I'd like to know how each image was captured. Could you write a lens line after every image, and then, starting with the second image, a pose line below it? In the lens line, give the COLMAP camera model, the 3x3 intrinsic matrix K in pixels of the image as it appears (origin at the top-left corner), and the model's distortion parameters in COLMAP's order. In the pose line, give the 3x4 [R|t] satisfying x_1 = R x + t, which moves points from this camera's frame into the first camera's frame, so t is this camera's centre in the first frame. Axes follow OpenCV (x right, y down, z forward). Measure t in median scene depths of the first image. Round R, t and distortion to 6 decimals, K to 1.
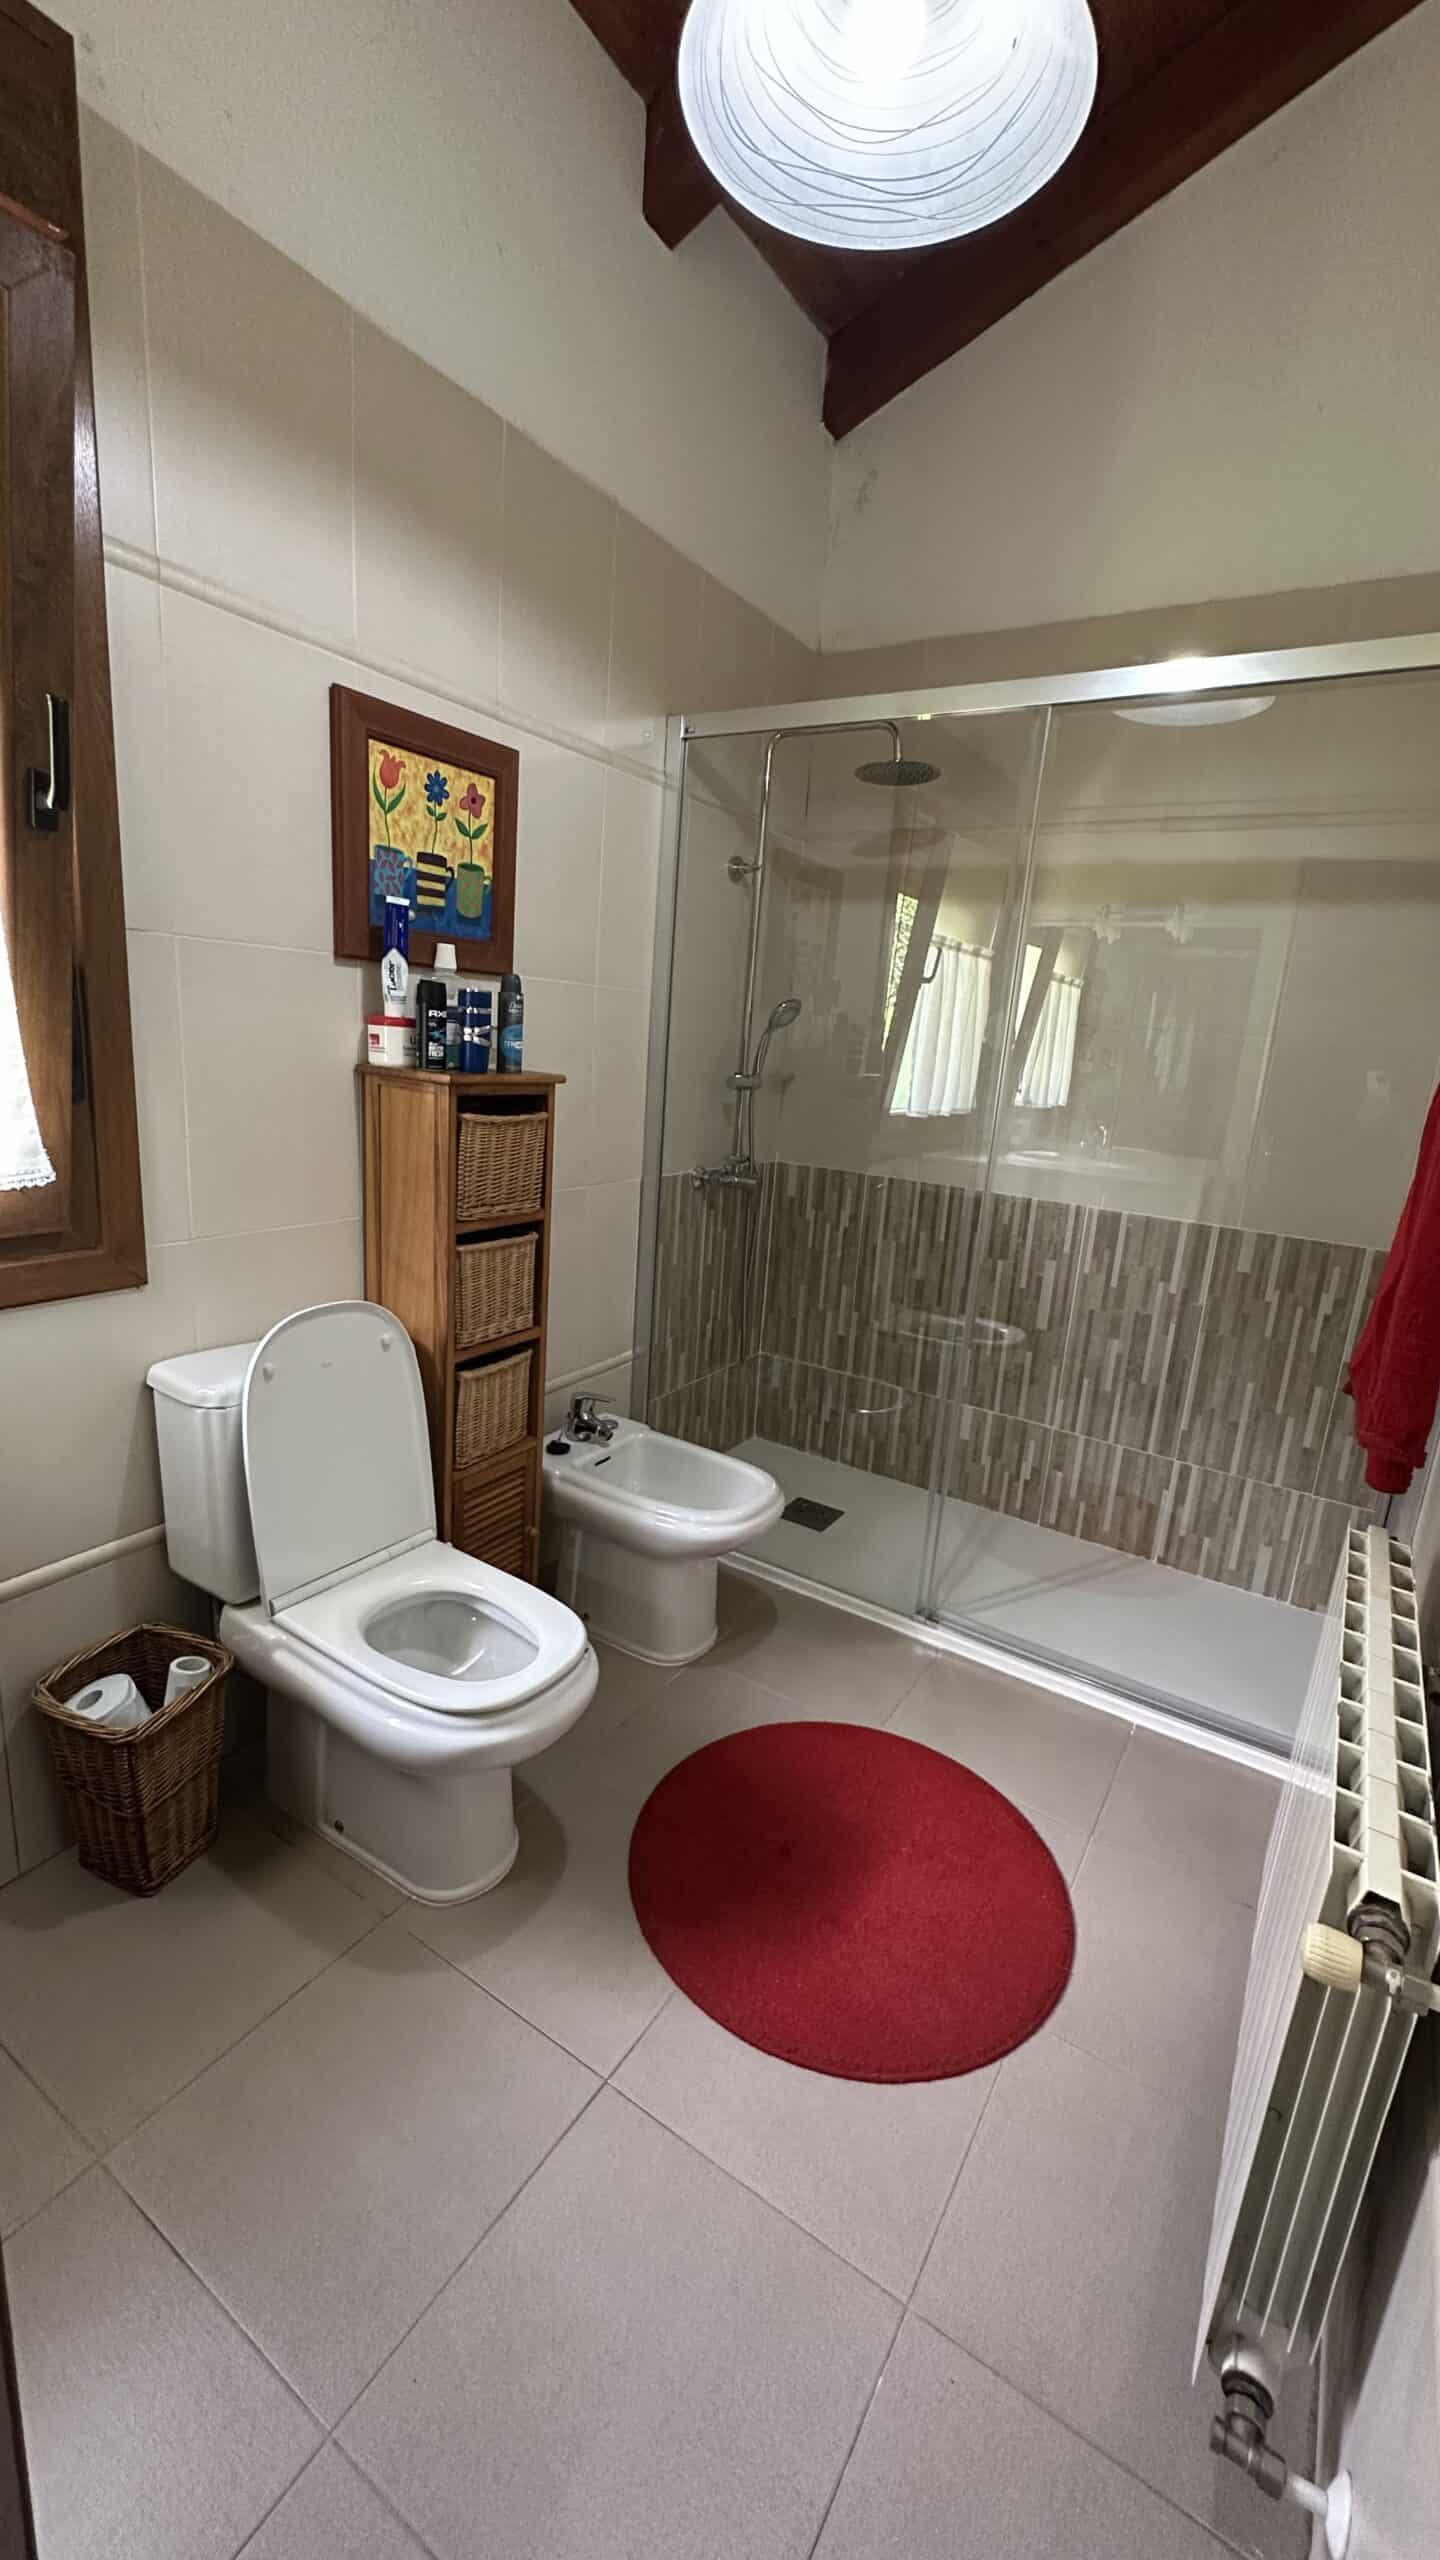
lens RADIAL K [[1019.5, 0, 712.3], [0, 1019.5, 1272.7], [0, 0, 1]] dist [-0.002575, -0.000209]
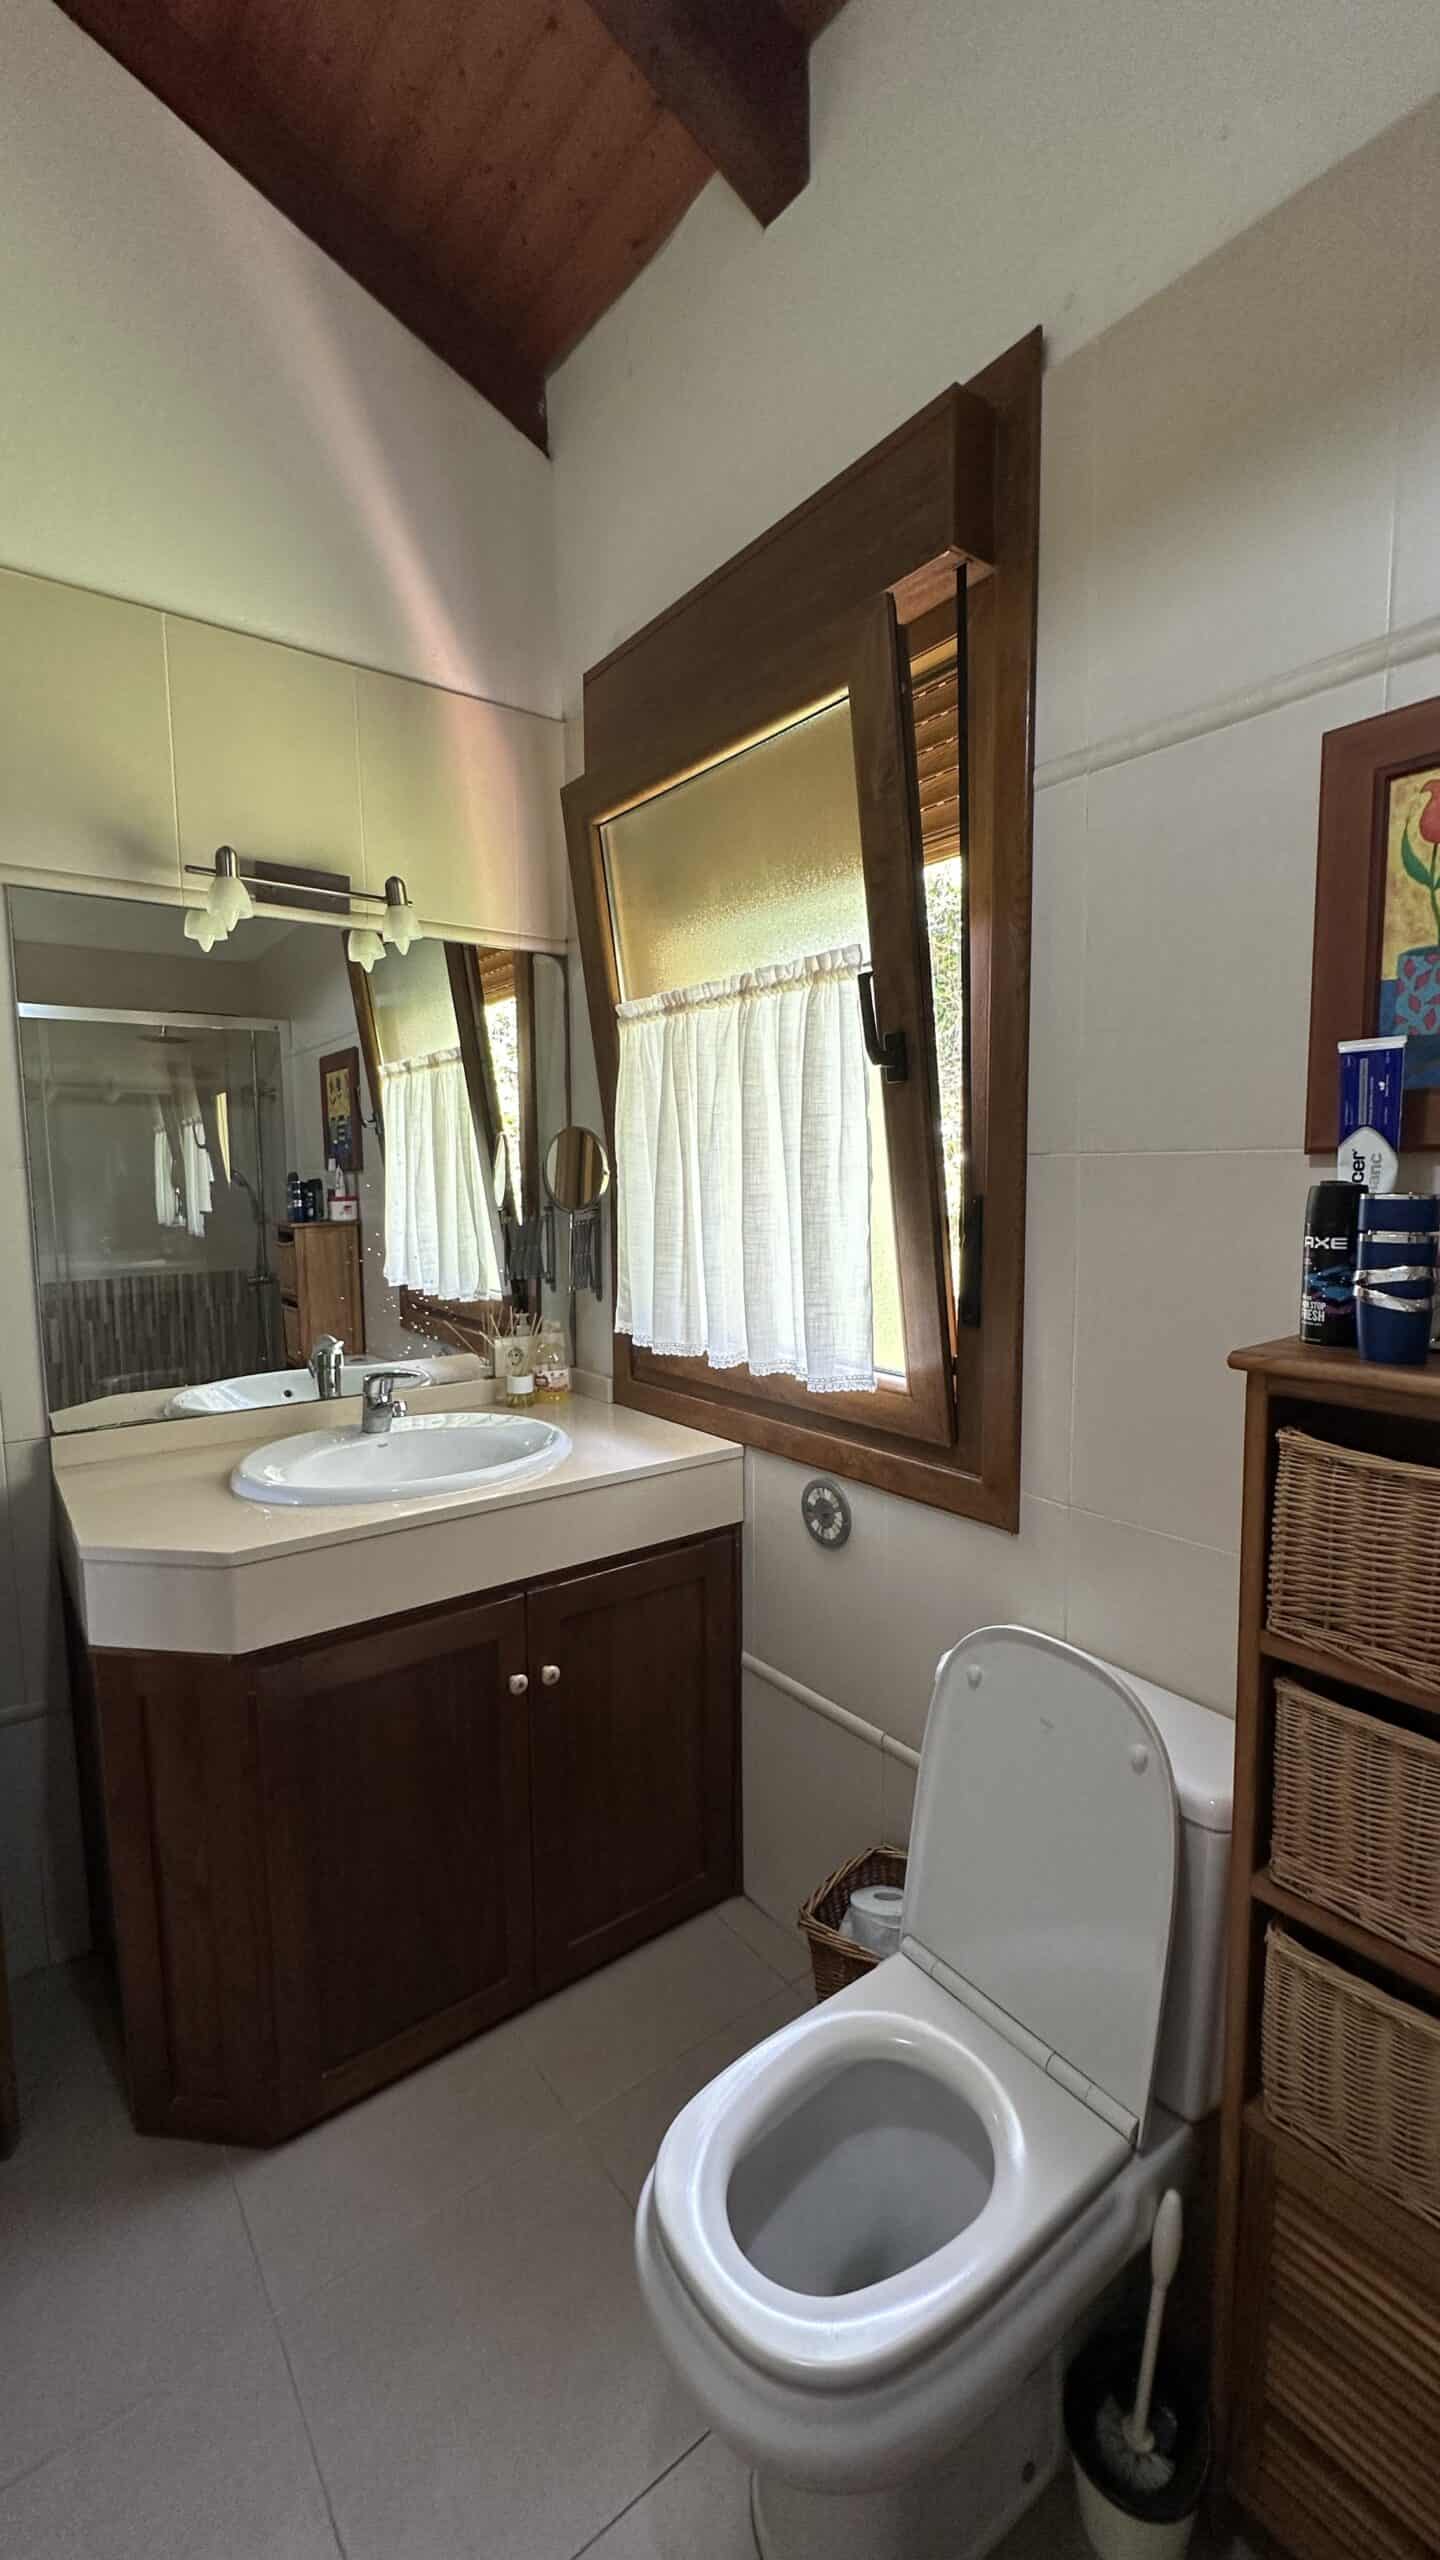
lens RADIAL K [[1036.7, 0, 720.0], [0, 1036.7, 1280.0], [0, 0, 1]] dist [-0.001537, -0.000020]
pose [[-0.347826, 0.033729, -0.936952, 0.346420], [-0.234478, 0.964465, 0.121765, -0.228378], [0.907765, 0.262047, -0.327557, 0.899942]]
